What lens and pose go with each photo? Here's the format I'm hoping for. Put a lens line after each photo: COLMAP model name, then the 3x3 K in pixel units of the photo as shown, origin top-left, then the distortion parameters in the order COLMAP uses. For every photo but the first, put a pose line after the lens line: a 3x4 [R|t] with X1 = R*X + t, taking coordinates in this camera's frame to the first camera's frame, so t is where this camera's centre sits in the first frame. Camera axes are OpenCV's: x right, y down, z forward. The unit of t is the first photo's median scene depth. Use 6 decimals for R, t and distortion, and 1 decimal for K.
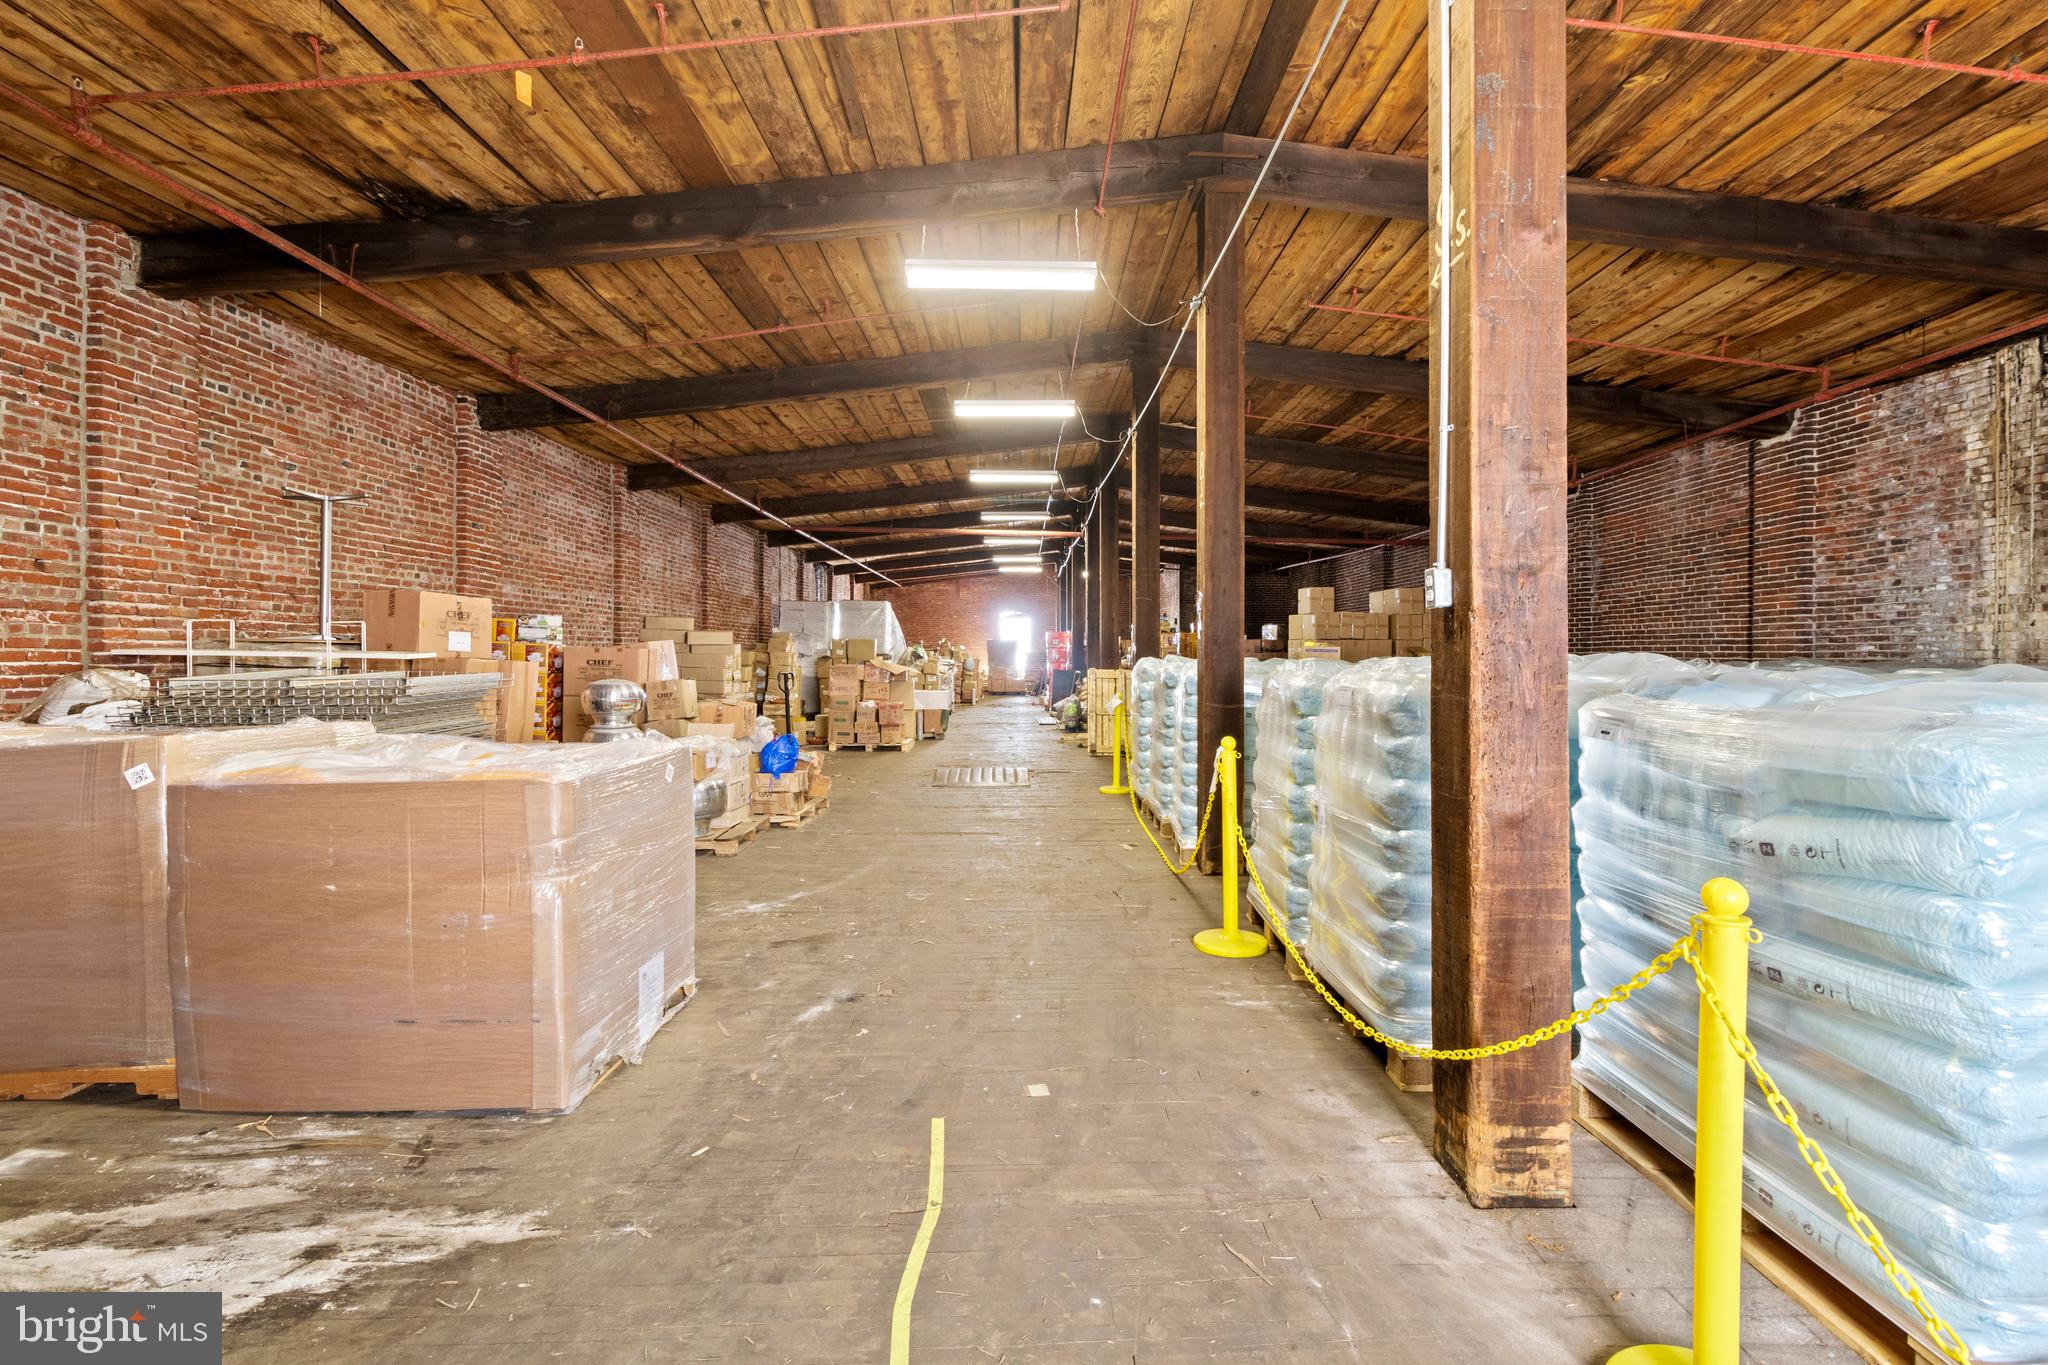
lens RADIAL K [[928.4, 0, 1034.5], [0, 928.4, 671.7], [0, 0, 1]] dist [0.001383, 0.000697]
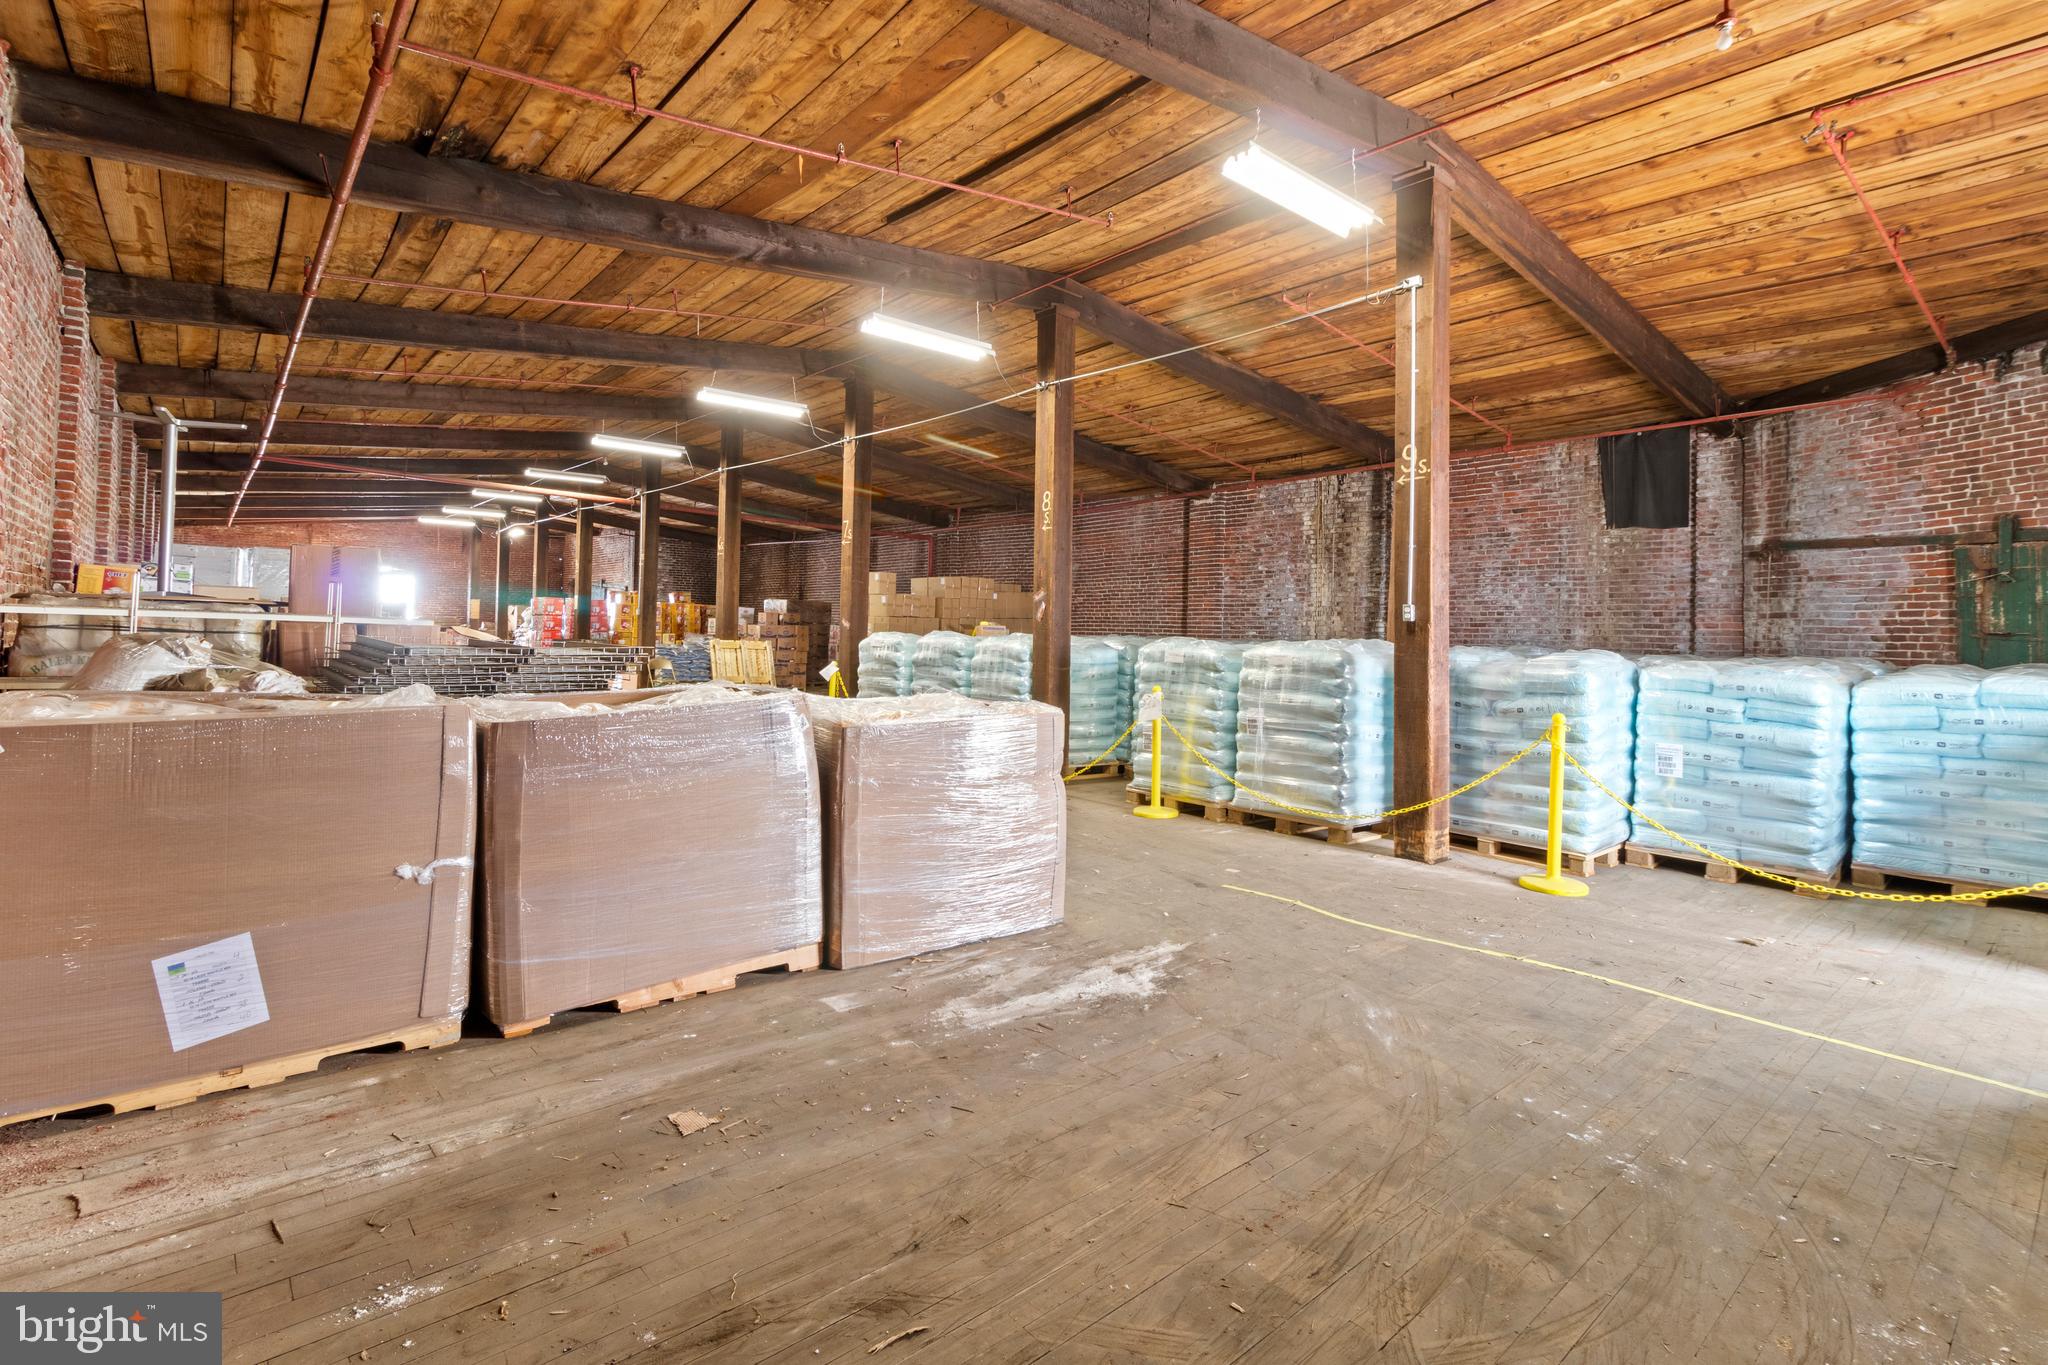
lens RADIAL K [[941.5, 0, 1021.4], [0, 941.5, 631.8], [0, 0, 1]] dist [0.000808, 0.001367]
pose [[0.779226, 0.016177, 0.626535, -0.769621], [-0.009675, 0.999858, -0.013783, -0.000042], [-0.626669, 0.004678, 0.779272, -0.108129]]
